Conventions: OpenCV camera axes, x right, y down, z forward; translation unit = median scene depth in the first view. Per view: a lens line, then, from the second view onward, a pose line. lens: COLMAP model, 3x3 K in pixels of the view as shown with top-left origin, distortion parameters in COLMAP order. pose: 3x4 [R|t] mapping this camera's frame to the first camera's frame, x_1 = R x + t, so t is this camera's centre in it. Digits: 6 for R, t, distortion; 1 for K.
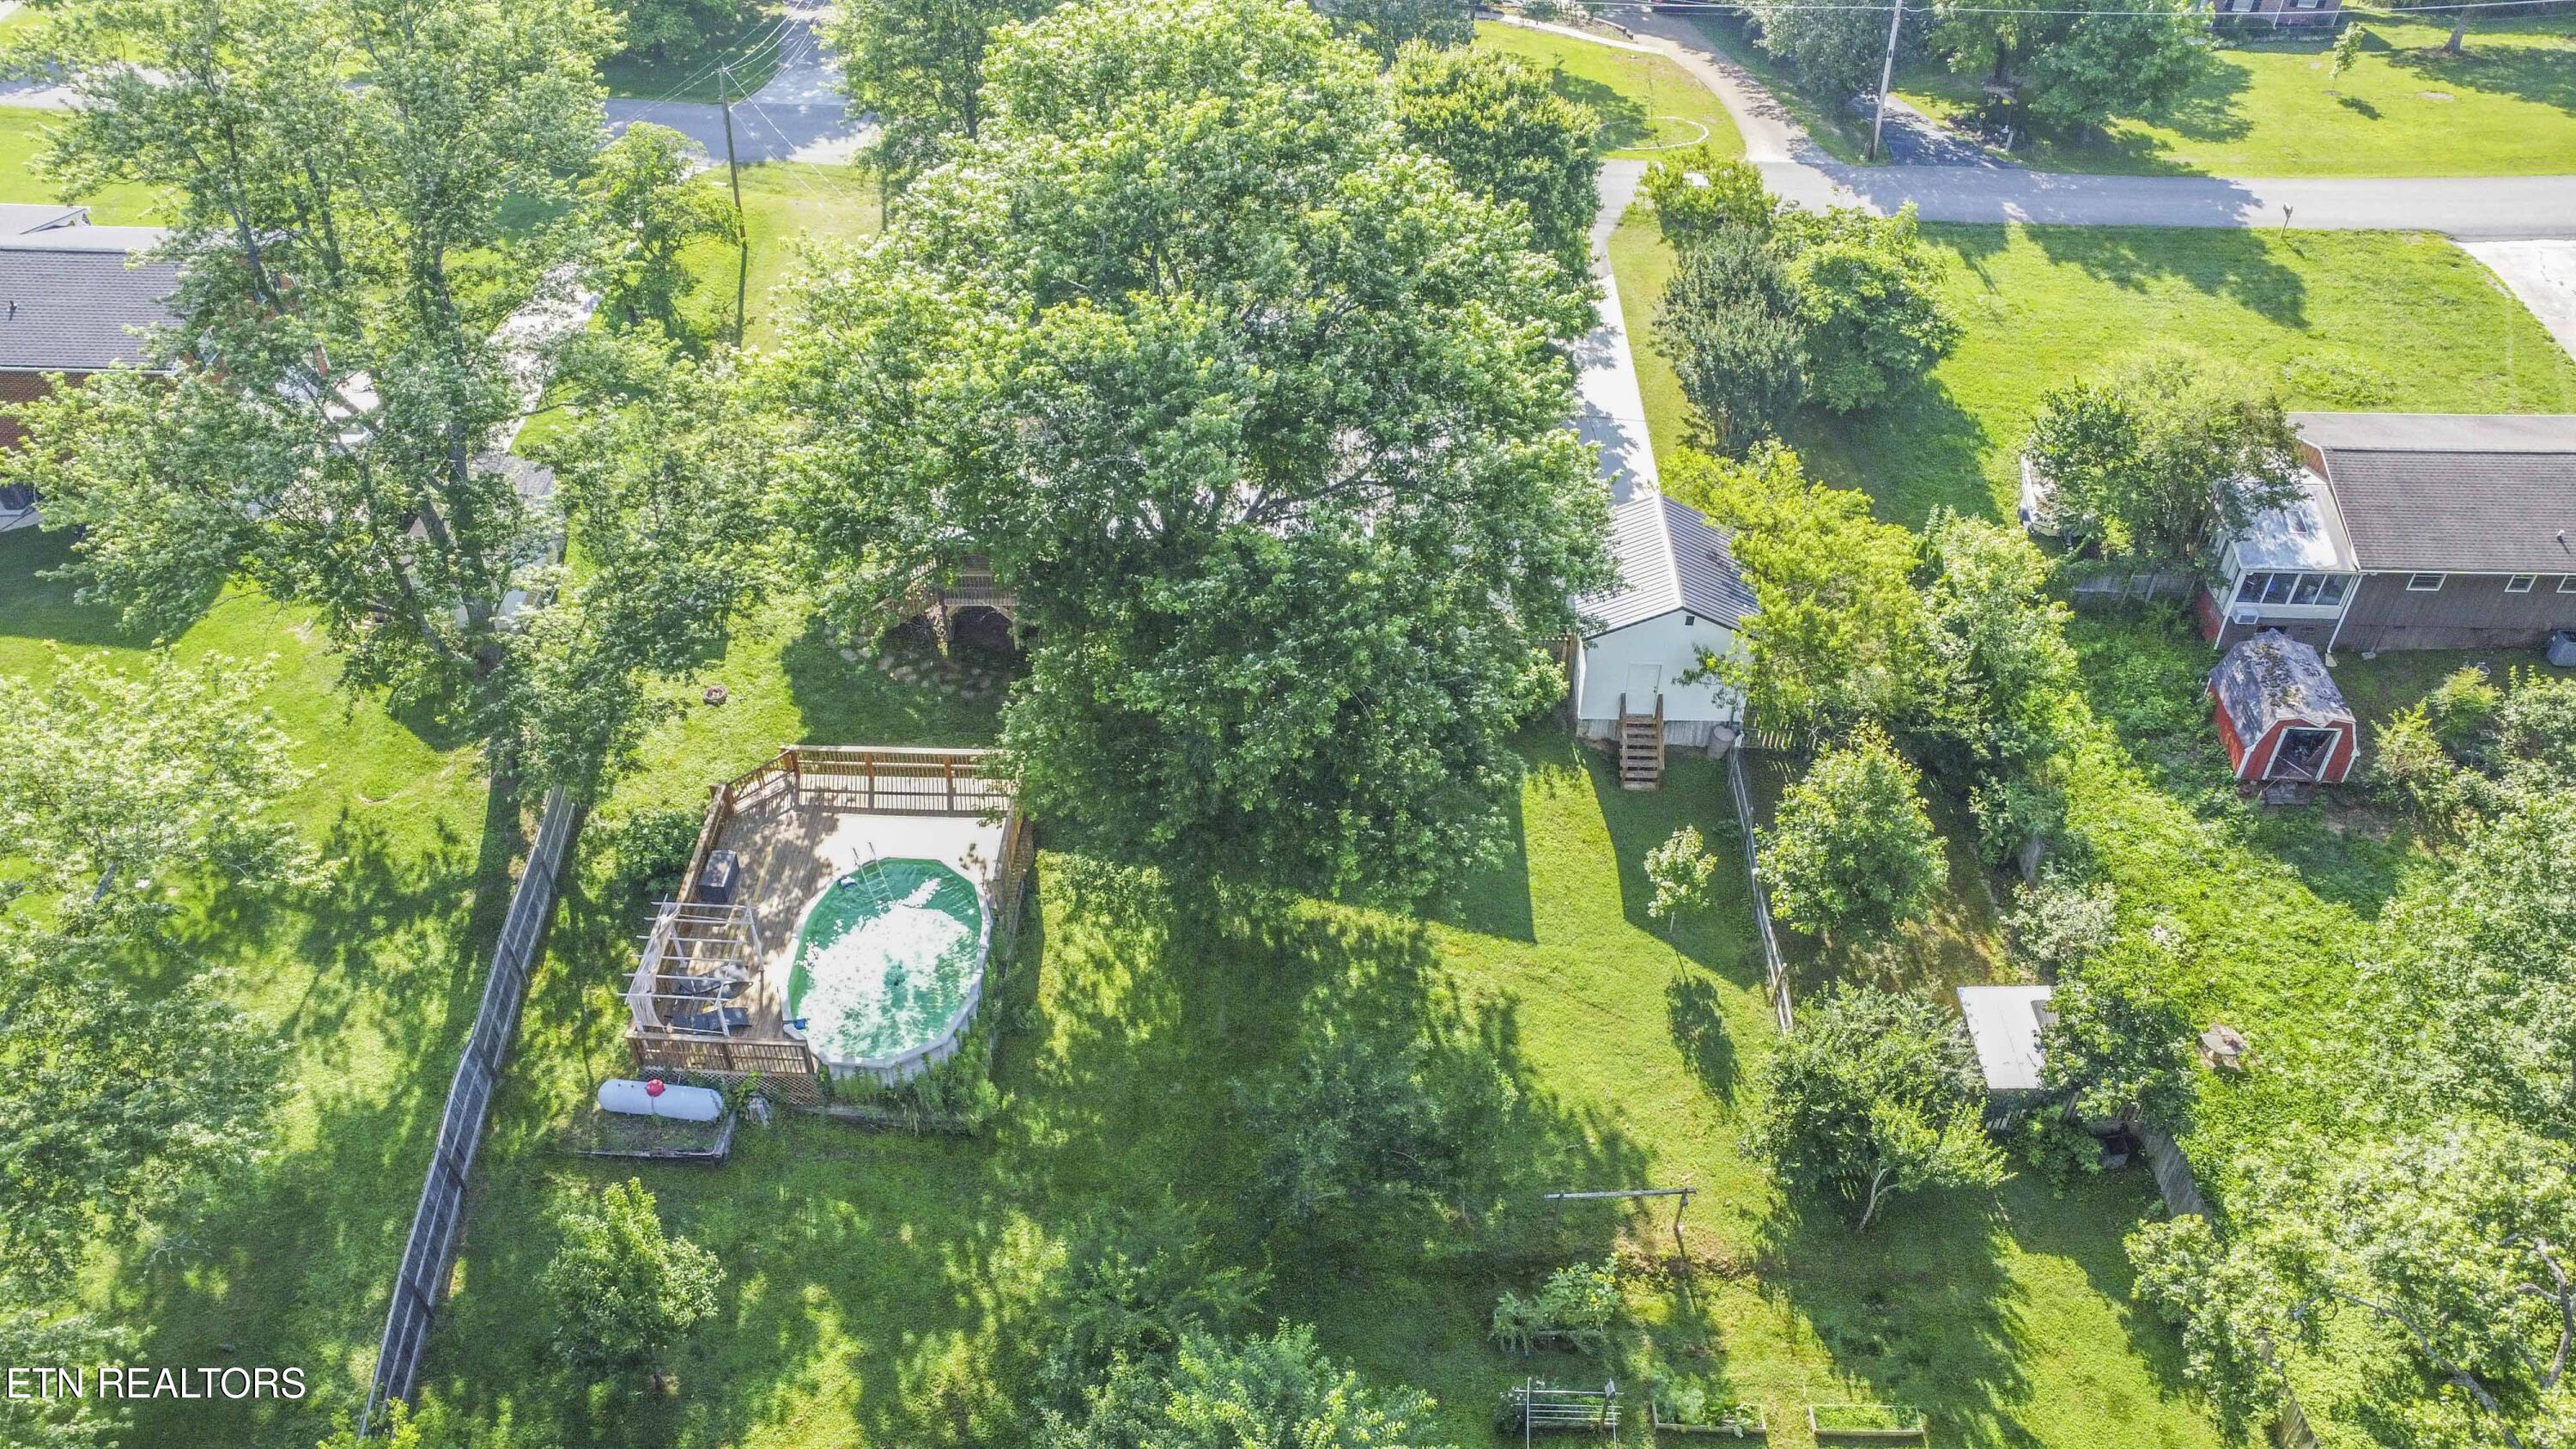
lens RADIAL K [[1895.7, 0, 1288.0], [0, 1895.7, 724.5], [0, 0, 1]] dist [-0.136788, 0.188110]
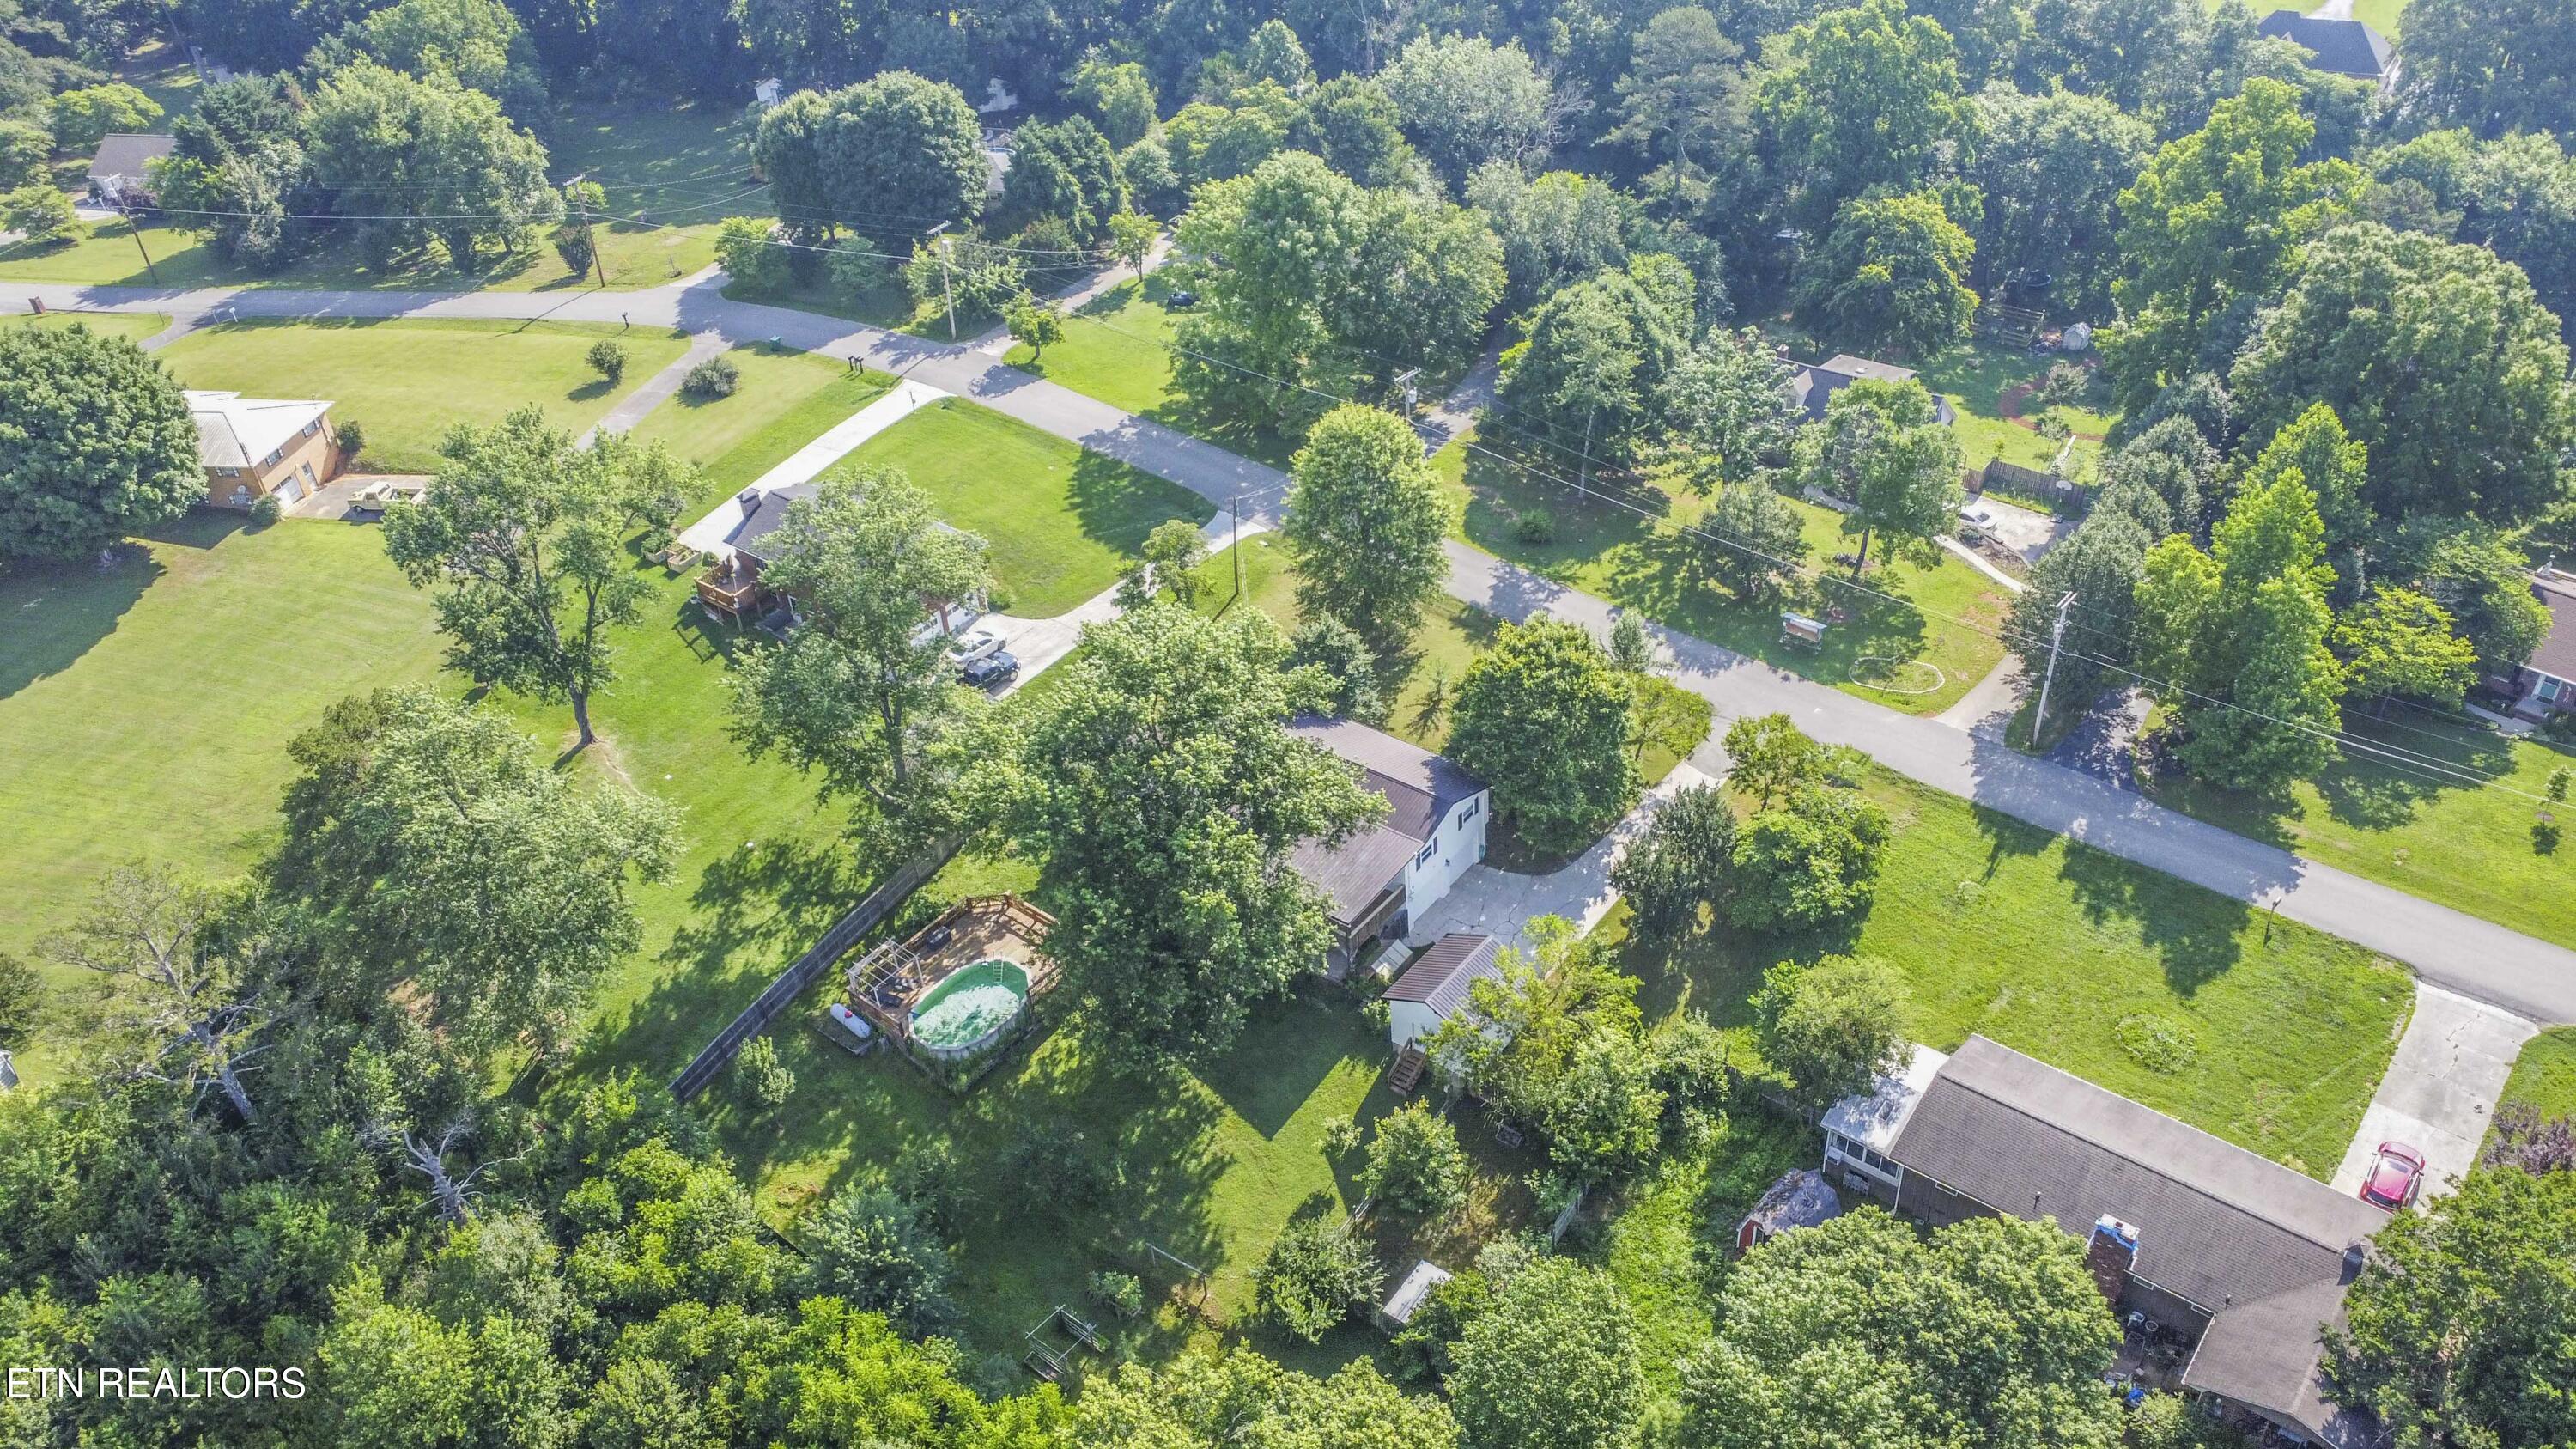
lens RADIAL K [[1895.7, 0, 1288.0], [0, 1895.7, 724.5], [0, 0, 1]] dist [-0.136788, 0.188110]
pose [[0.793770, 0.309978, -0.523301, 1.013694], [-0.337669, 0.940201, 0.044735, -0.362923], [0.505875, 0.141193, 0.850973, -0.611854]]
